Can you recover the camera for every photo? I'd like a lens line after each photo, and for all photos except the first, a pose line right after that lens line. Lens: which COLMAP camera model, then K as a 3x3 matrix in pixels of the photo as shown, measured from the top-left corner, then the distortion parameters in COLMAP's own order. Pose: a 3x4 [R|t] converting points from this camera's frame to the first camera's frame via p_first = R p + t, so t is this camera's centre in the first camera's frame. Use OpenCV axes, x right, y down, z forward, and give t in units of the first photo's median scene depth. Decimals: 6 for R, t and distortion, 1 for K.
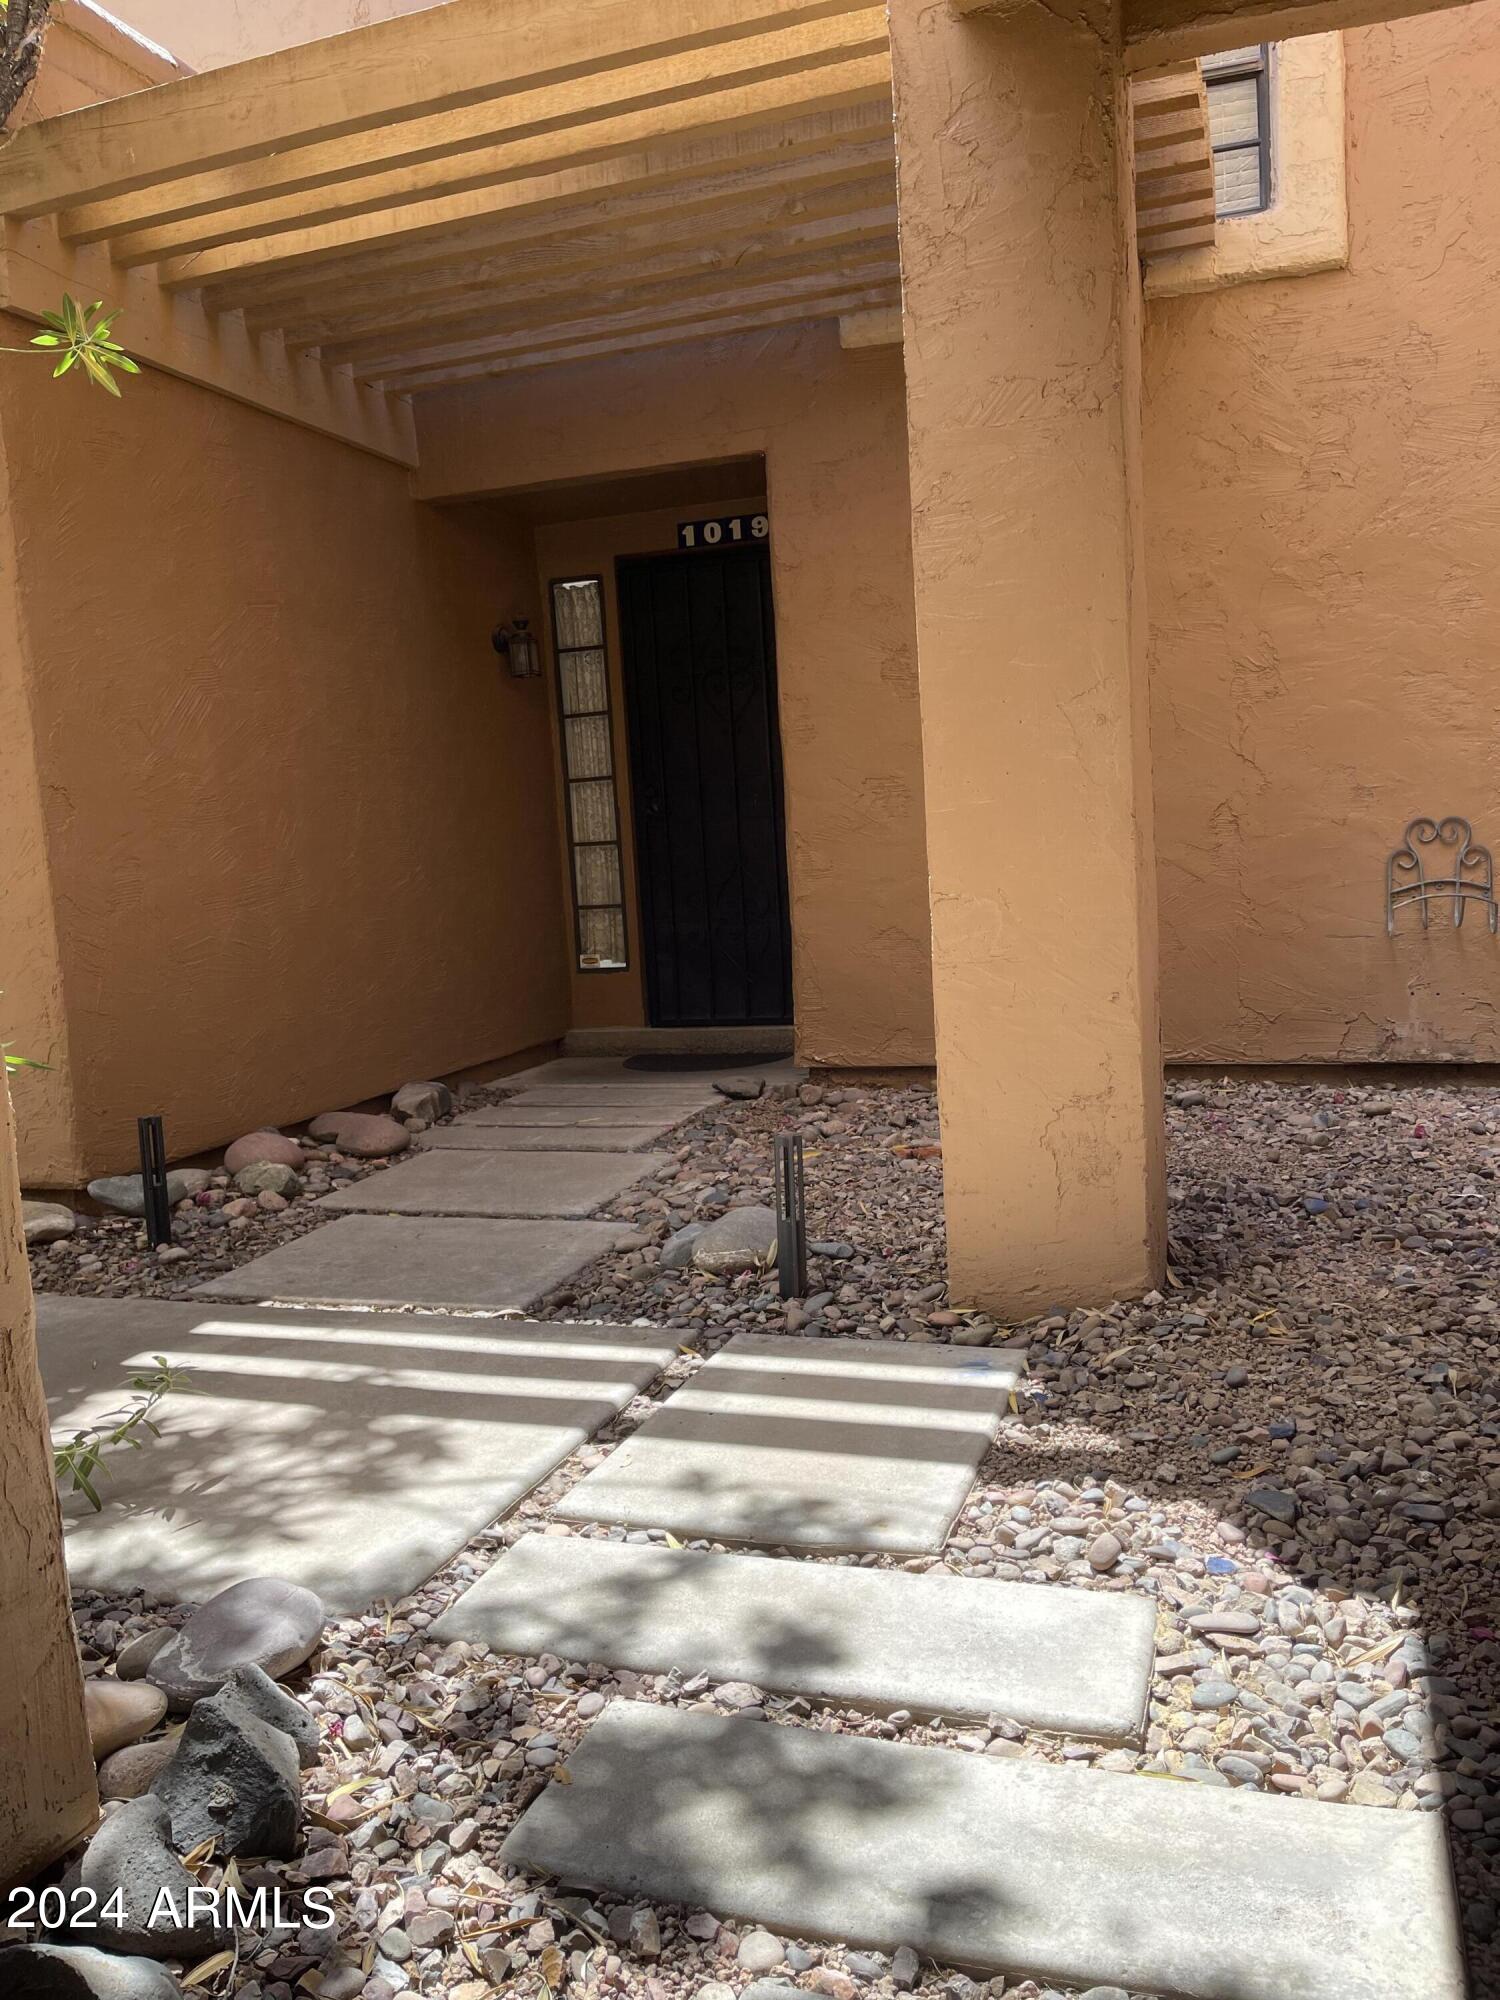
lens RADIAL K [[1508.5, 0, 751.8], [0, 1508.5, 1008.8], [0, 0, 1]] dist [0.065290, -0.093017]
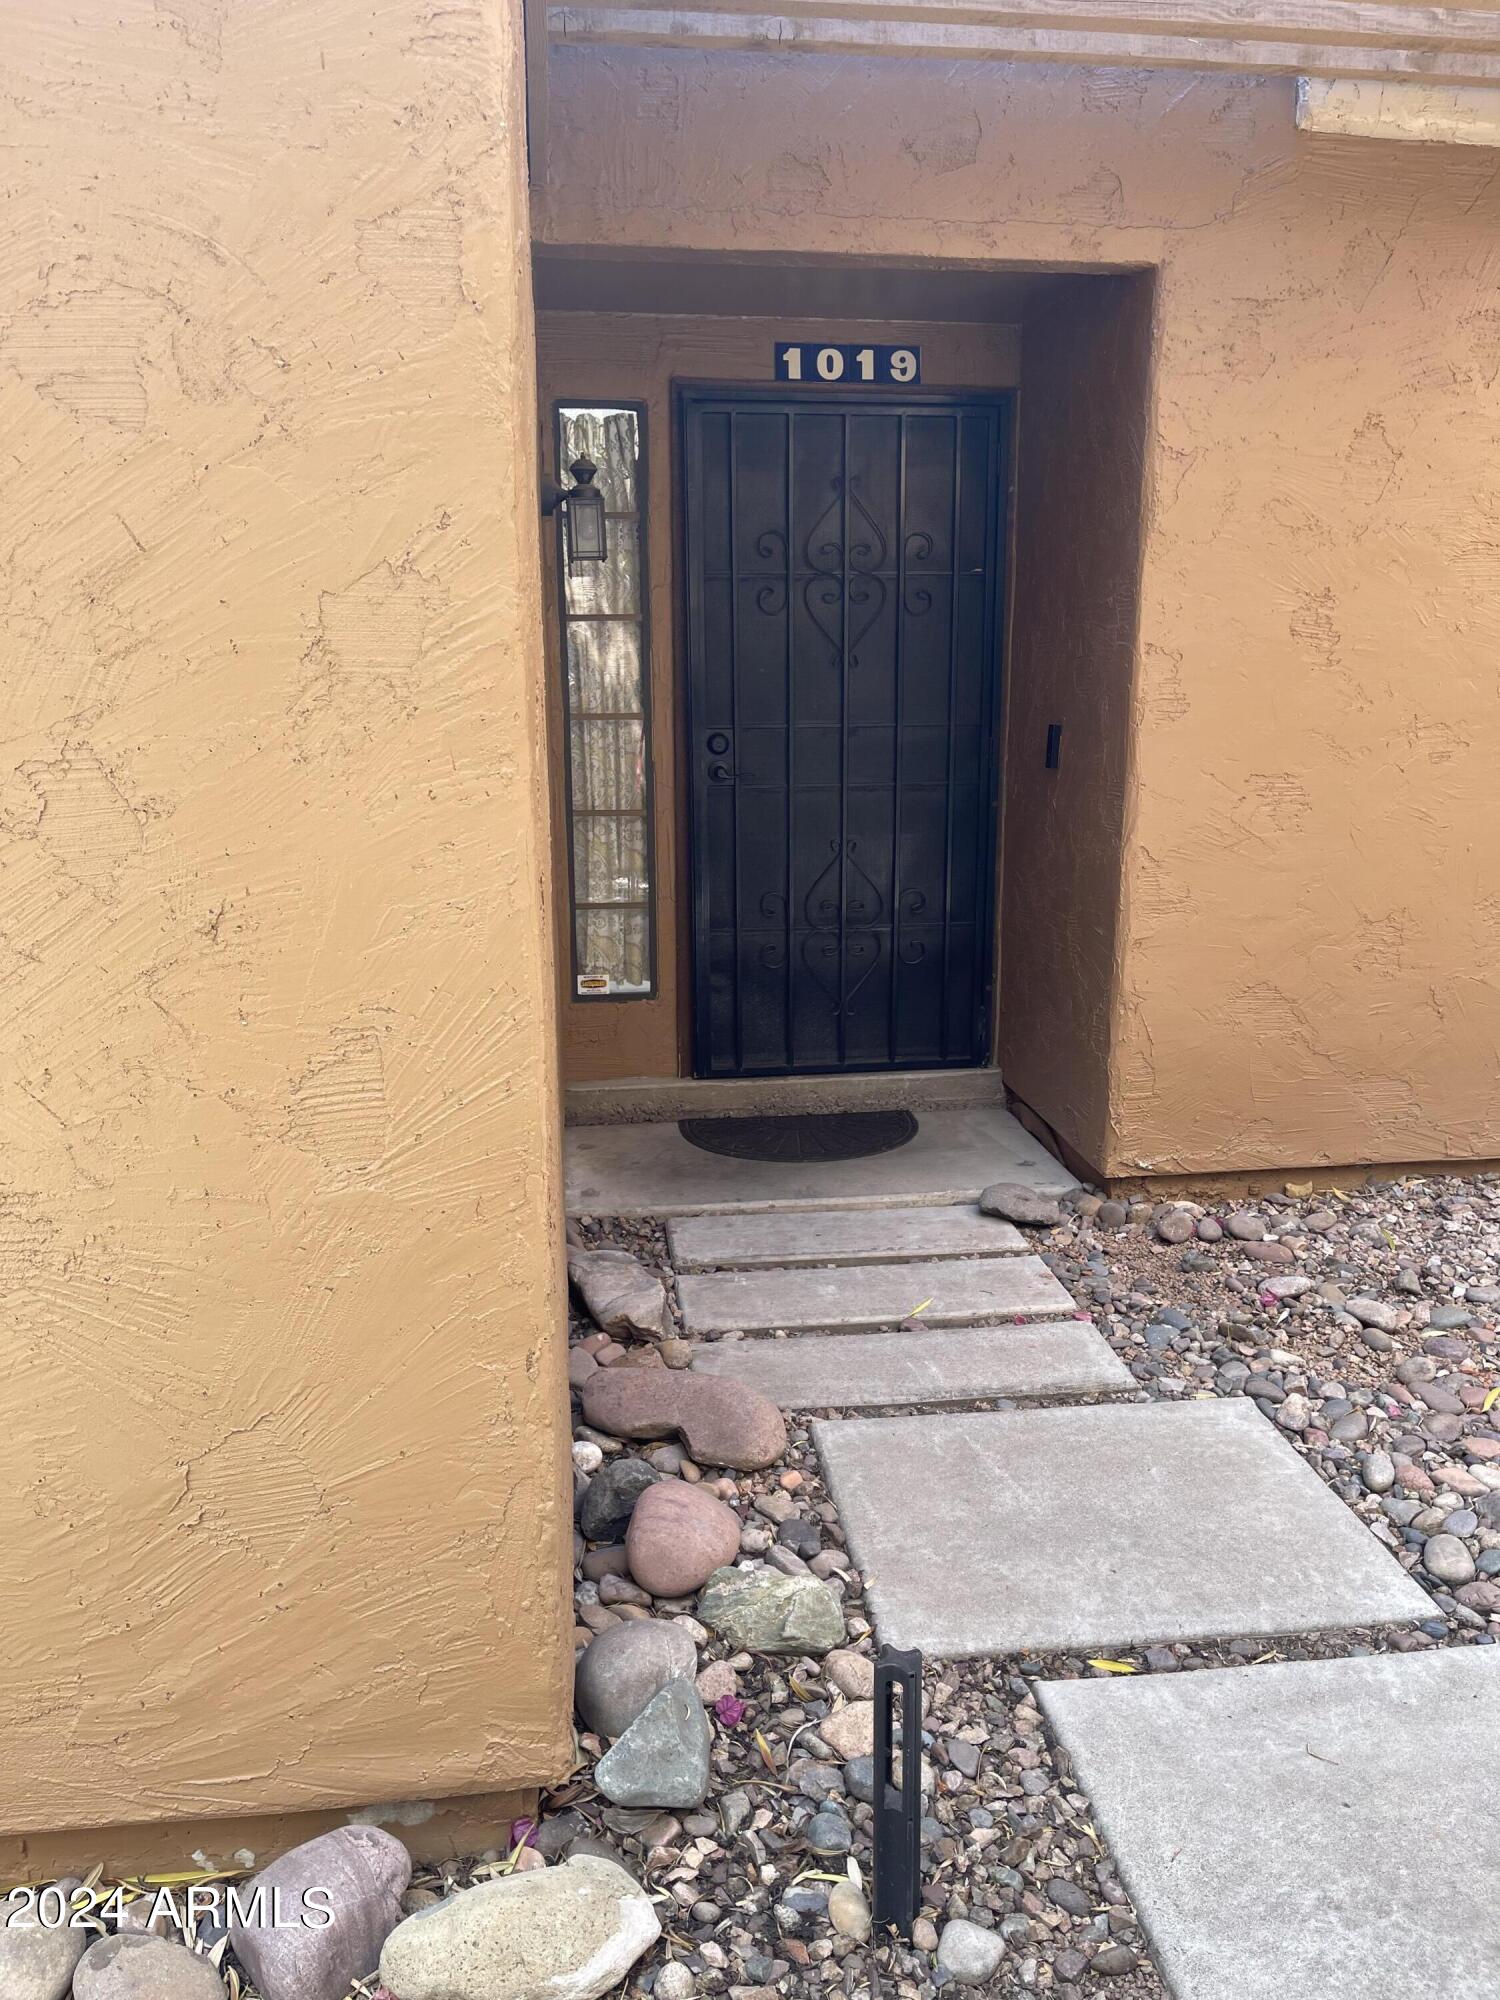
lens RADIAL K [[1508.5, 0, 751.8], [0, 1508.5, 1008.8], [0, 0, 1]] dist [0.065290, -0.093017]
pose [[0.897446, -0.042981, 0.439025, -0.436967], [-0.000266, 0.995189, 0.097975, -0.111094], [-0.441124, -0.088044, 0.893117, 0.453433]]
